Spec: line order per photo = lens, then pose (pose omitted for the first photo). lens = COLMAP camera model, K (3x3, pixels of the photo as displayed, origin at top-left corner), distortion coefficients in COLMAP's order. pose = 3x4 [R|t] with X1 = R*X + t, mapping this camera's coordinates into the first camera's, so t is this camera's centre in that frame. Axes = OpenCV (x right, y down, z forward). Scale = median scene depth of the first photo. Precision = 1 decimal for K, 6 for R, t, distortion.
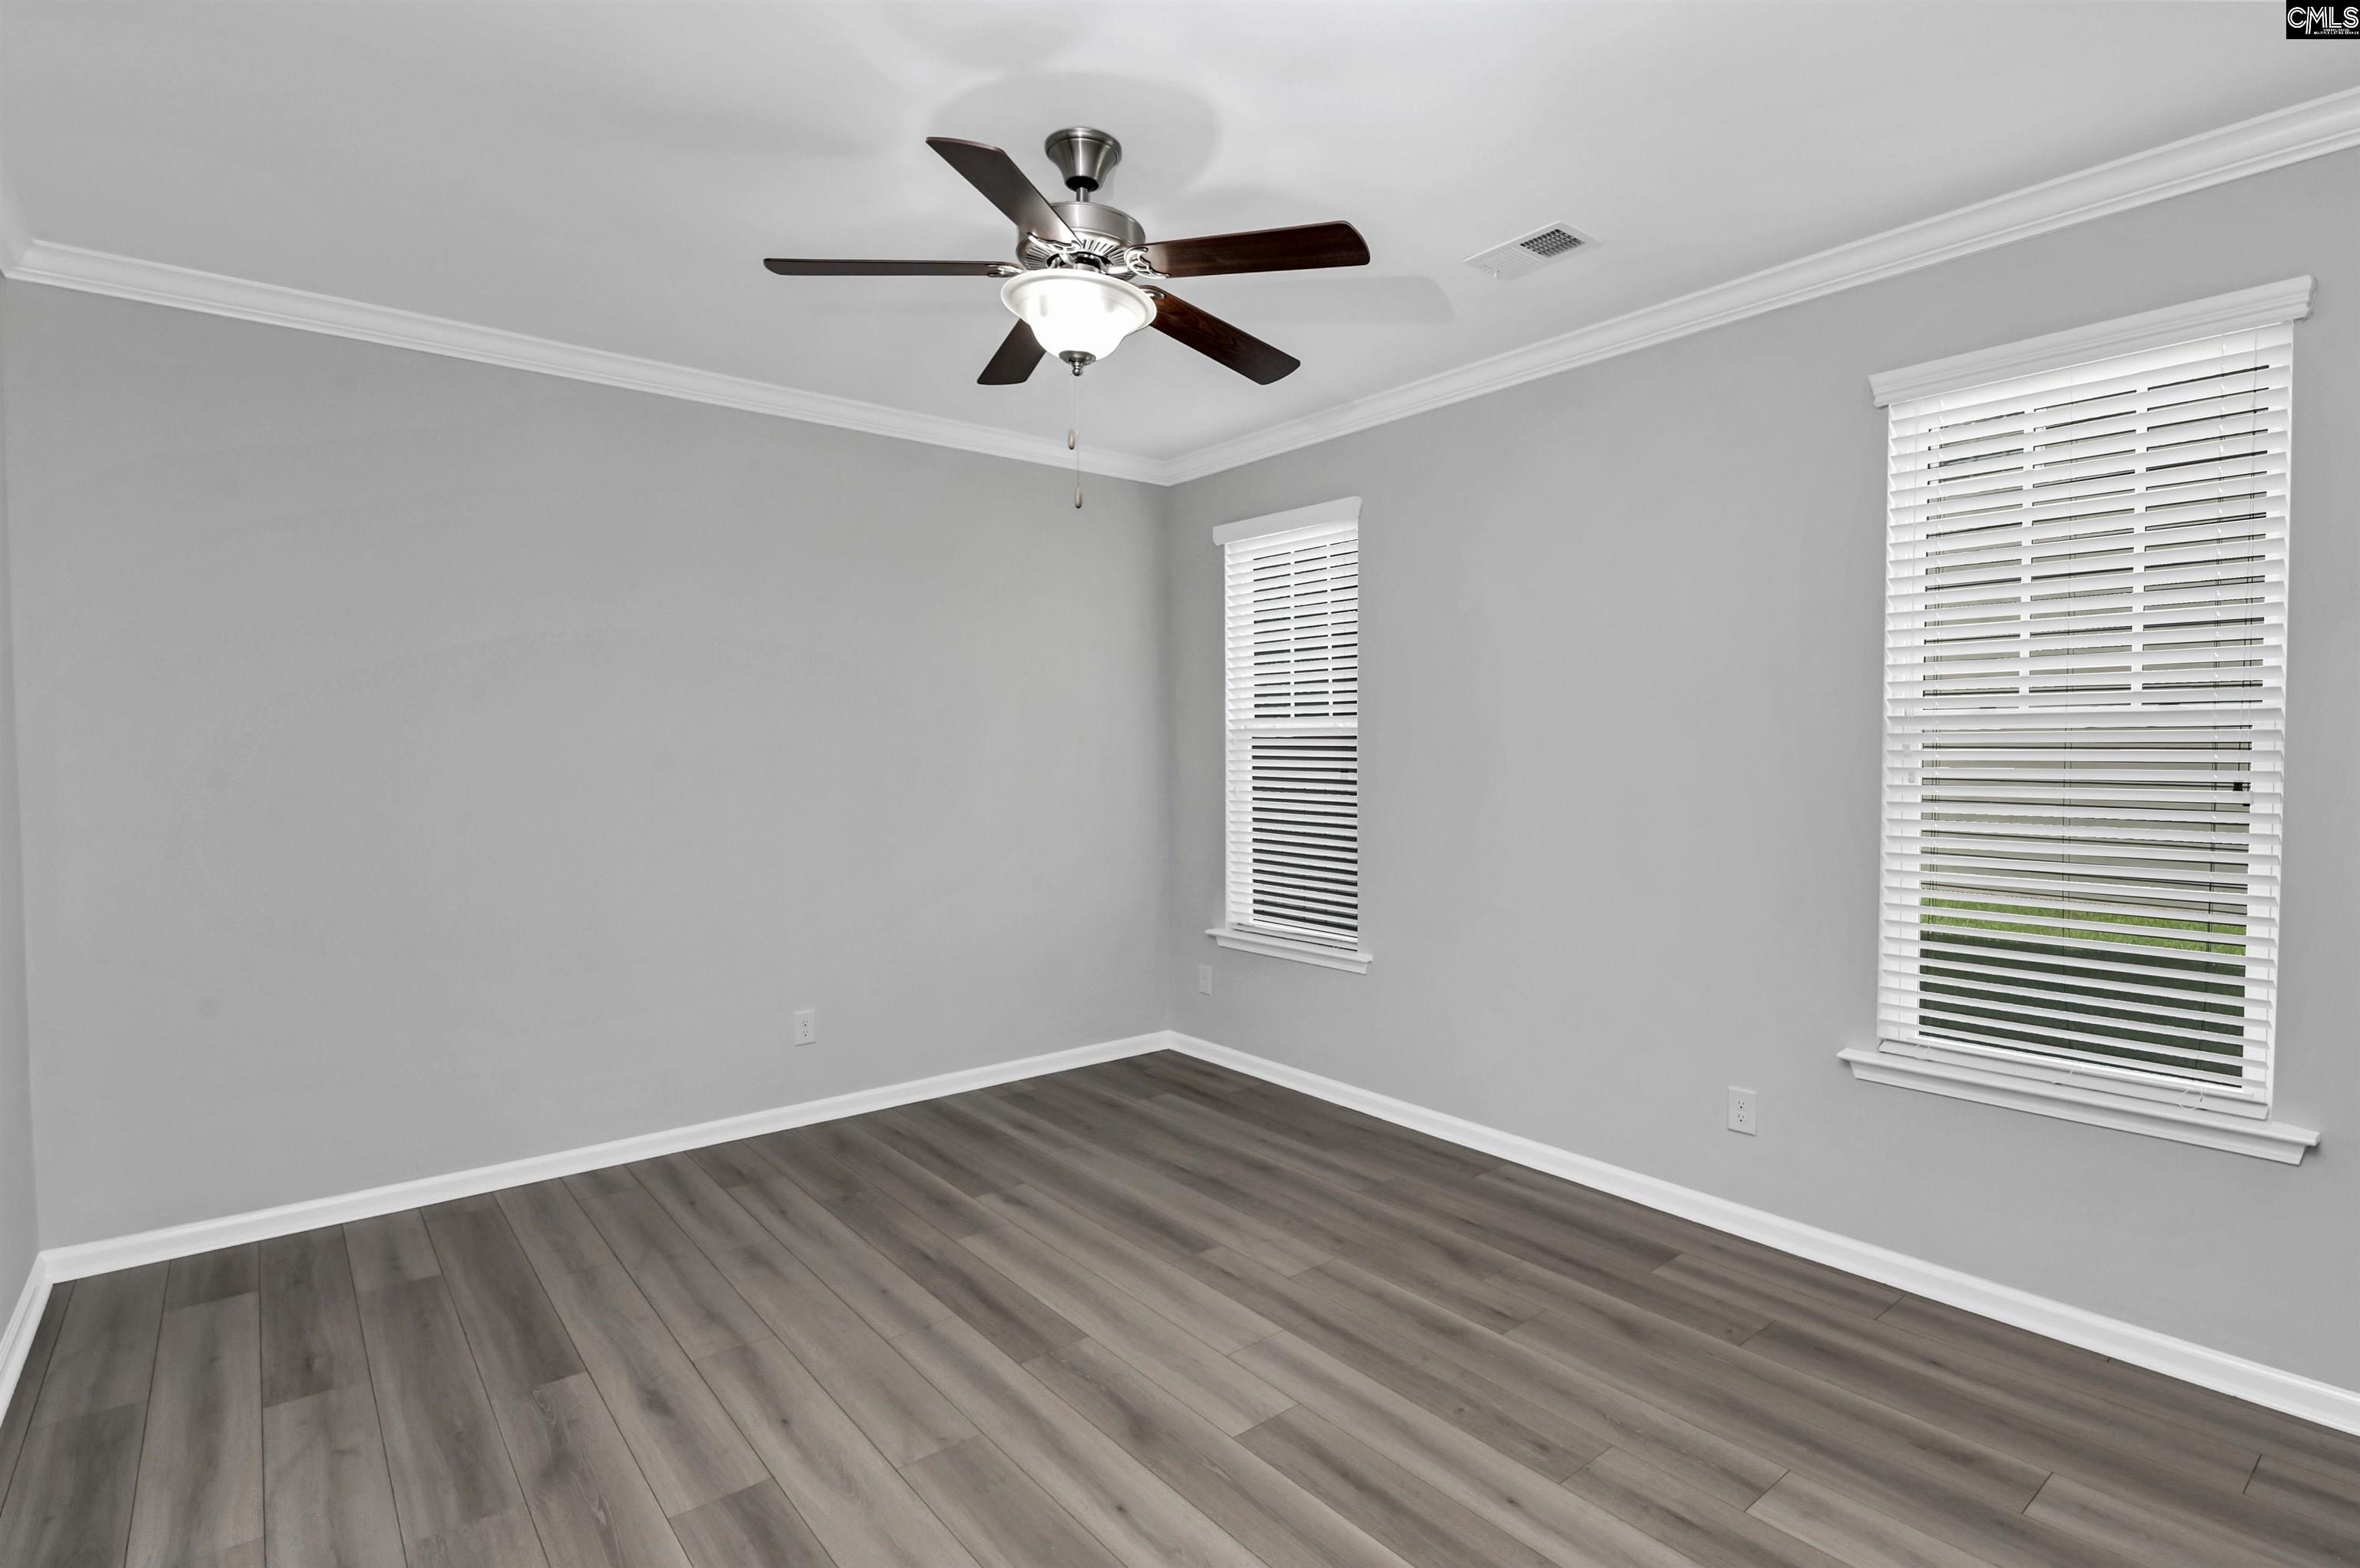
lens RADIAL K [[1157.9, 0, 1181.6], [0, 1157.9, 728.4], [0, 0, 1]] dist [0.000842, 0.000033]
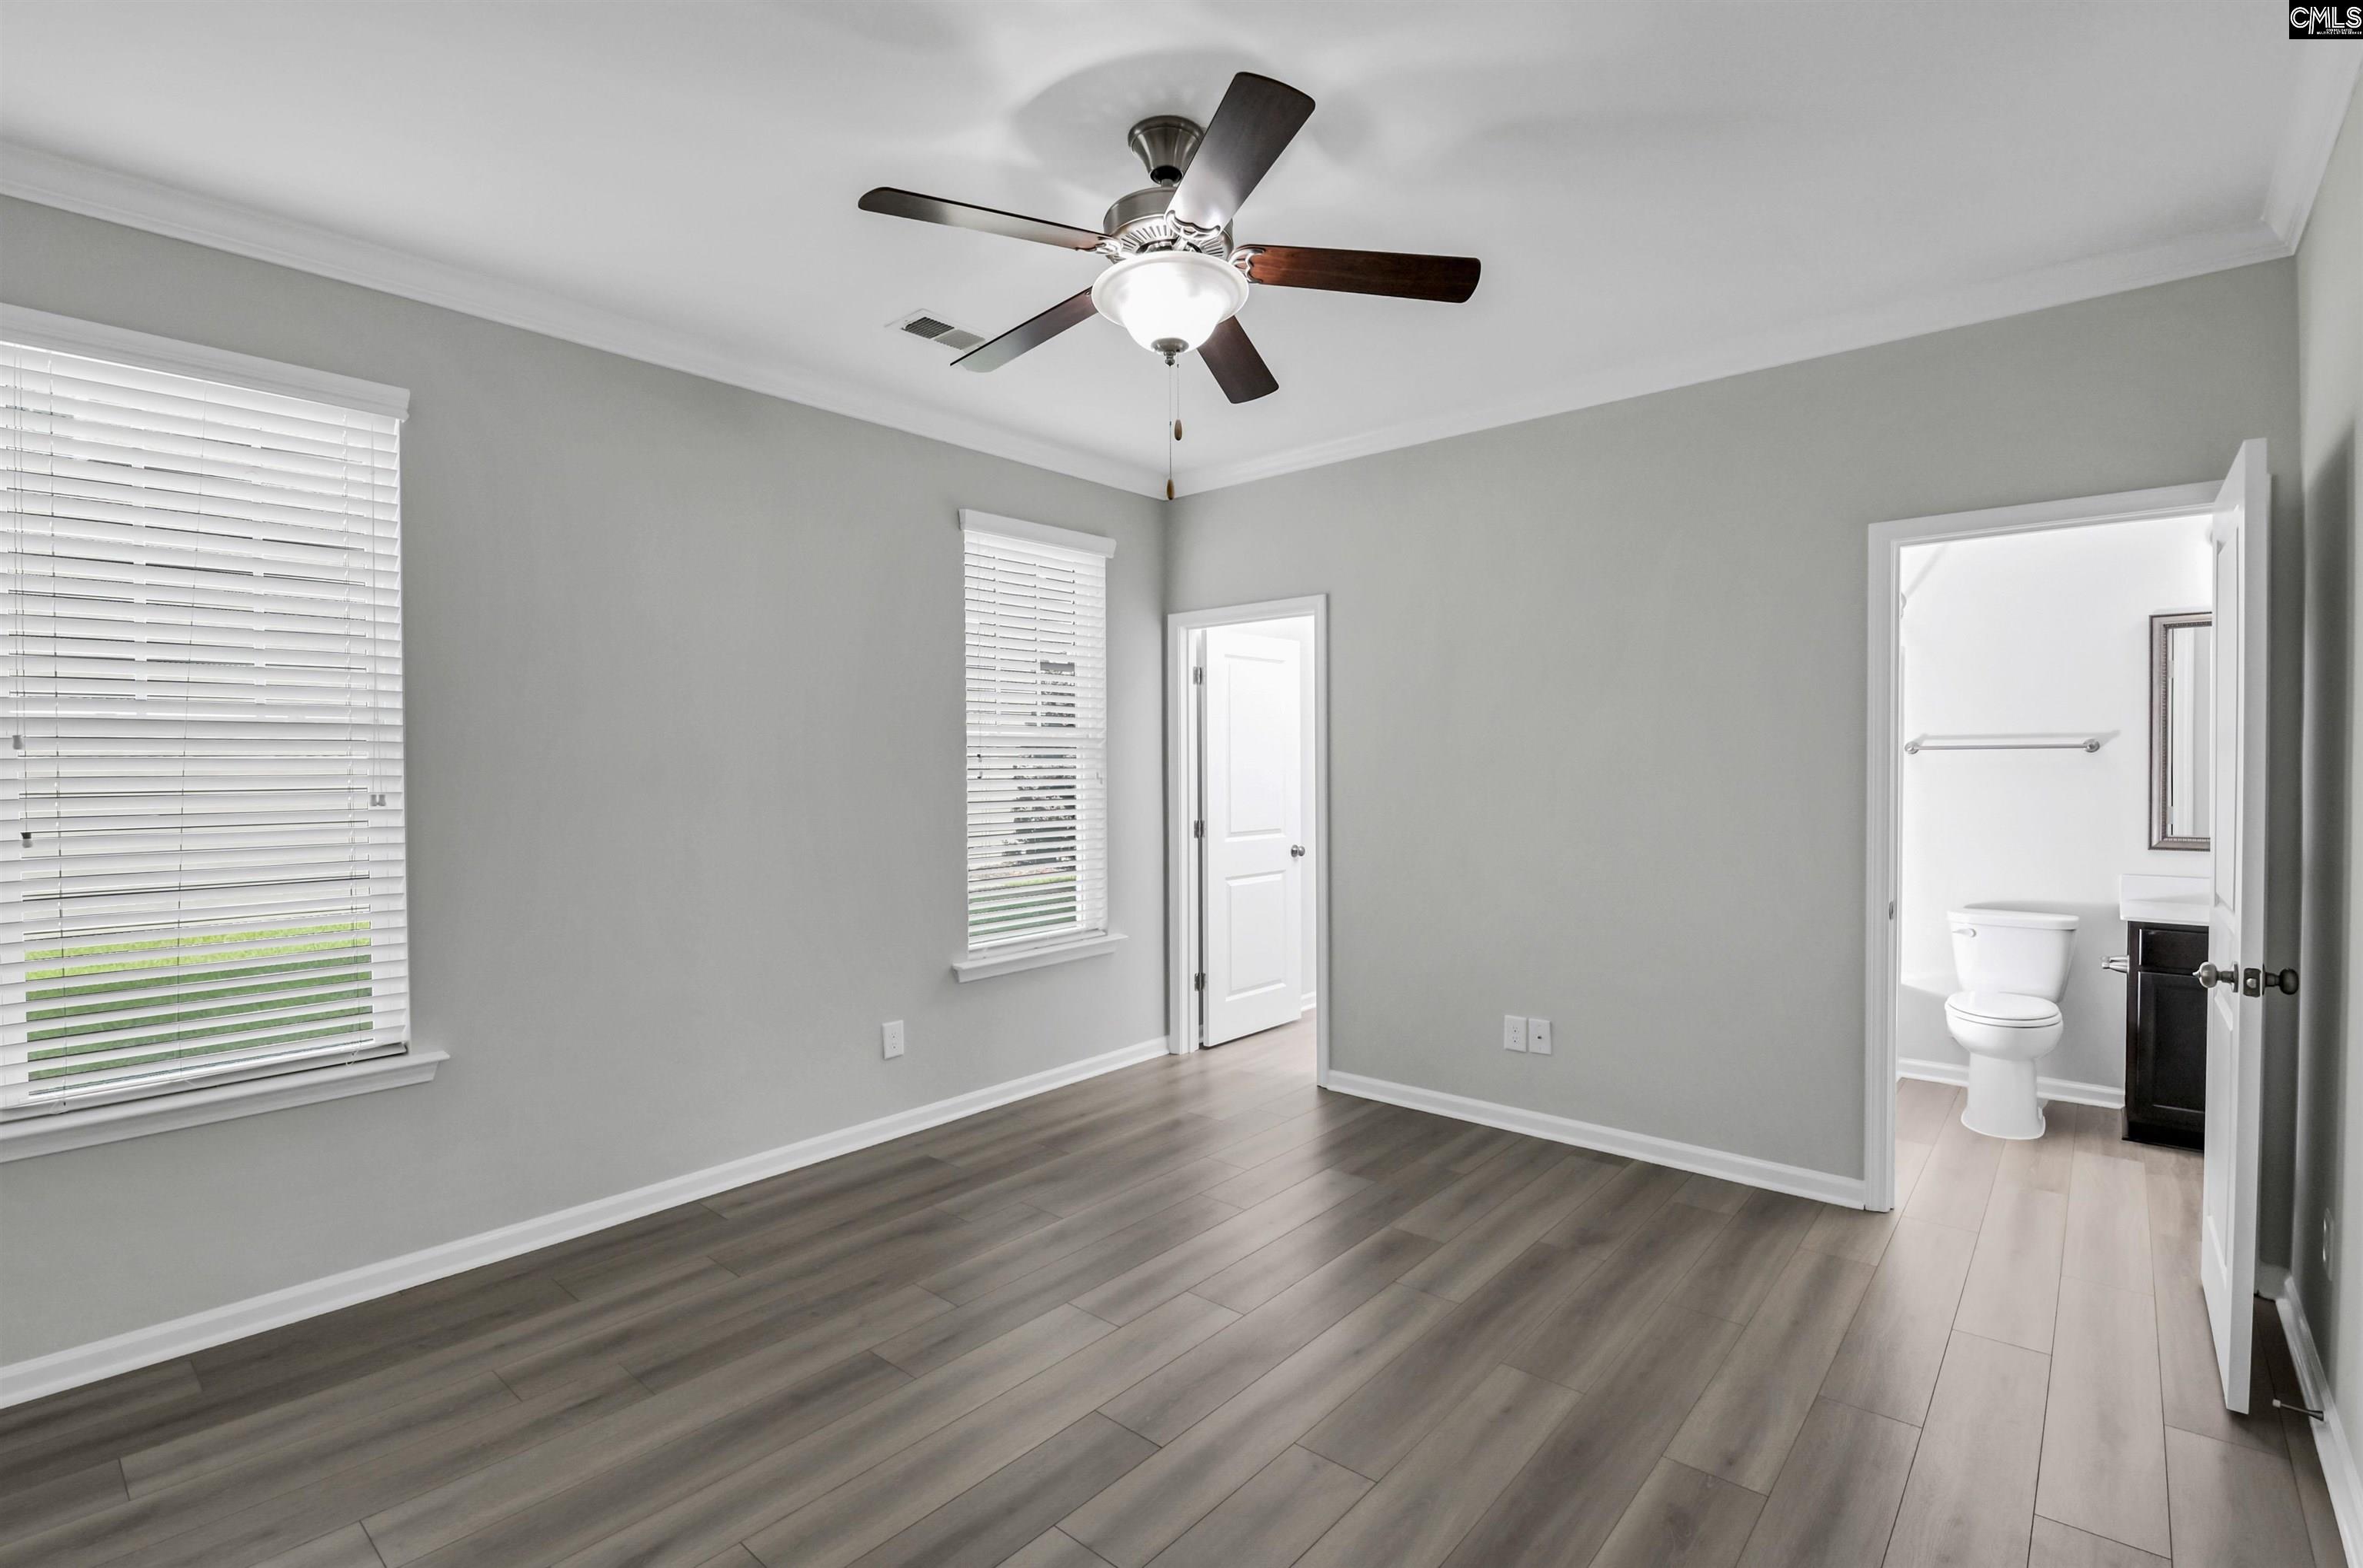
lens RADIAL K [[1039.9, 0, 1181.5], [0, 1039.9, 784.0], [0, 0, 1]] dist [-0.026414, -0.000057]
pose [[-0.158441, -0.017405, 0.987215, -0.710475], [-0.003581, 0.999848, 0.017053, 0.017441], [-0.987362, -0.000833, -0.158479, 0.861018]]
